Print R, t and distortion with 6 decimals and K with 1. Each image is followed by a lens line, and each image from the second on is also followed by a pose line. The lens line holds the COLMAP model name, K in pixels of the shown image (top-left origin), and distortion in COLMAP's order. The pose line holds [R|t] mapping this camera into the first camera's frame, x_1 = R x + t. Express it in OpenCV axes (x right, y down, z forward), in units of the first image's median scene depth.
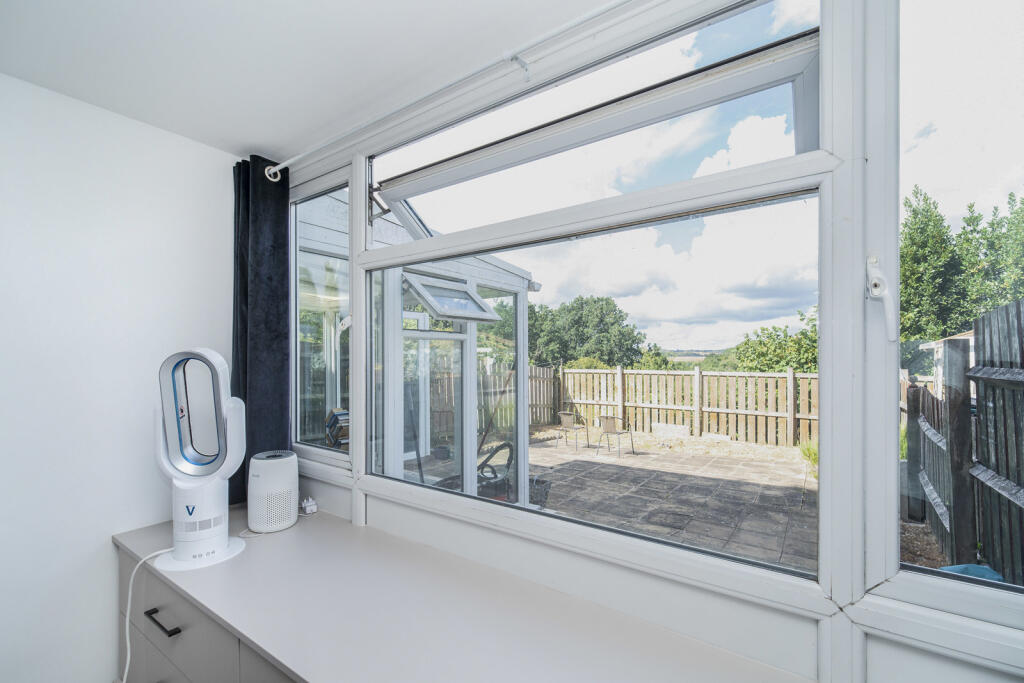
lens RADIAL K [[431.2, 0, 515.4], [0, 431.2, 352.2], [0, 0, 1]] dist [0.010127, 0.000271]
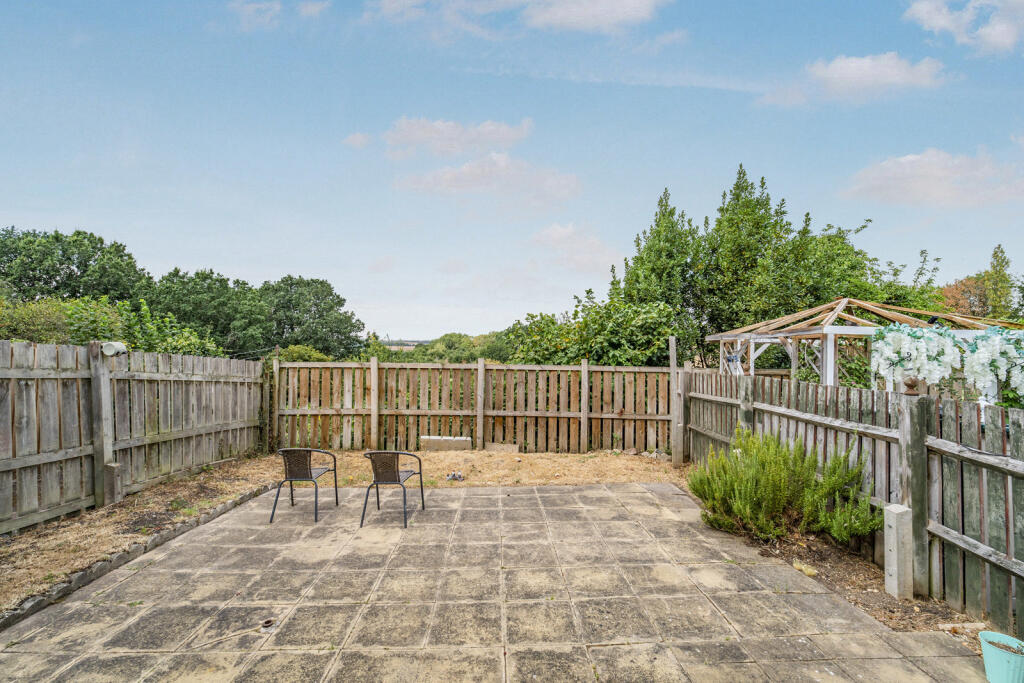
lens RADIAL K [[420.4, 0, 507.3], [0, 420.4, 345.1], [0, 0, 1]] dist [0.000583, -0.000206]
pose [[0.806105, 0.015163, 0.591579, 0.019951], [-0.020425, 0.999789, 0.002206, 0.008031], [-0.591420, -0.013862, 0.806244, 0.383389]]
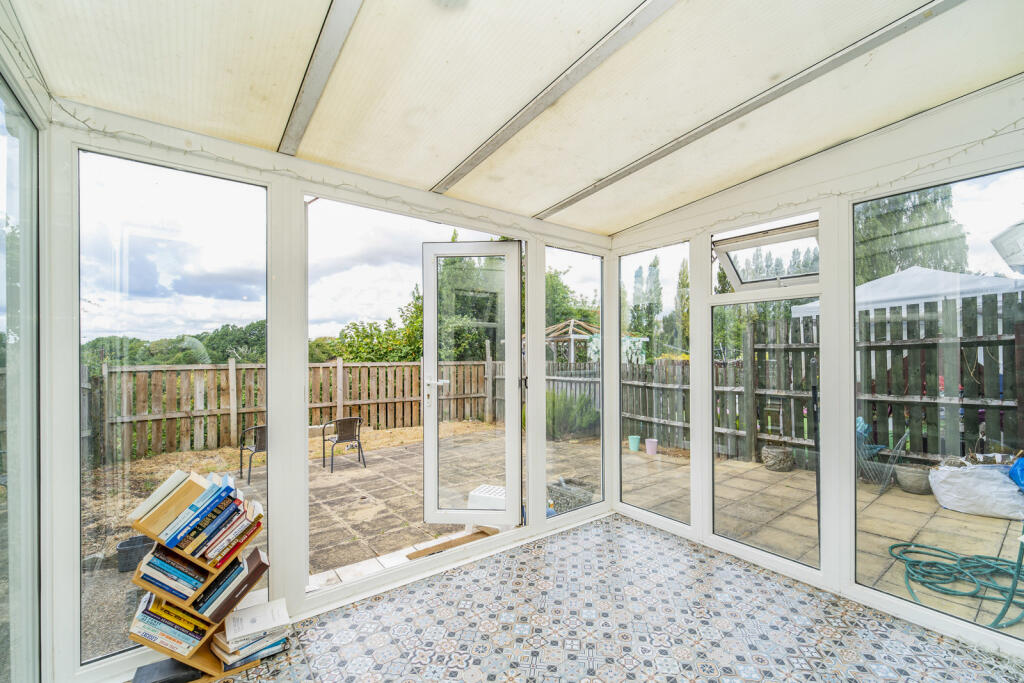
lens RADIAL K [[431.2, 0, 515.4], [0, 431.2, 352.2], [0, 0, 1]] dist [0.010127, 0.000271]
pose [[0.313412, 0.005401, 0.949602, -0.340878], [-0.007915, 0.999964, -0.003076, 0.022665], [-0.949584, -0.006552, 0.313443, 0.369116]]
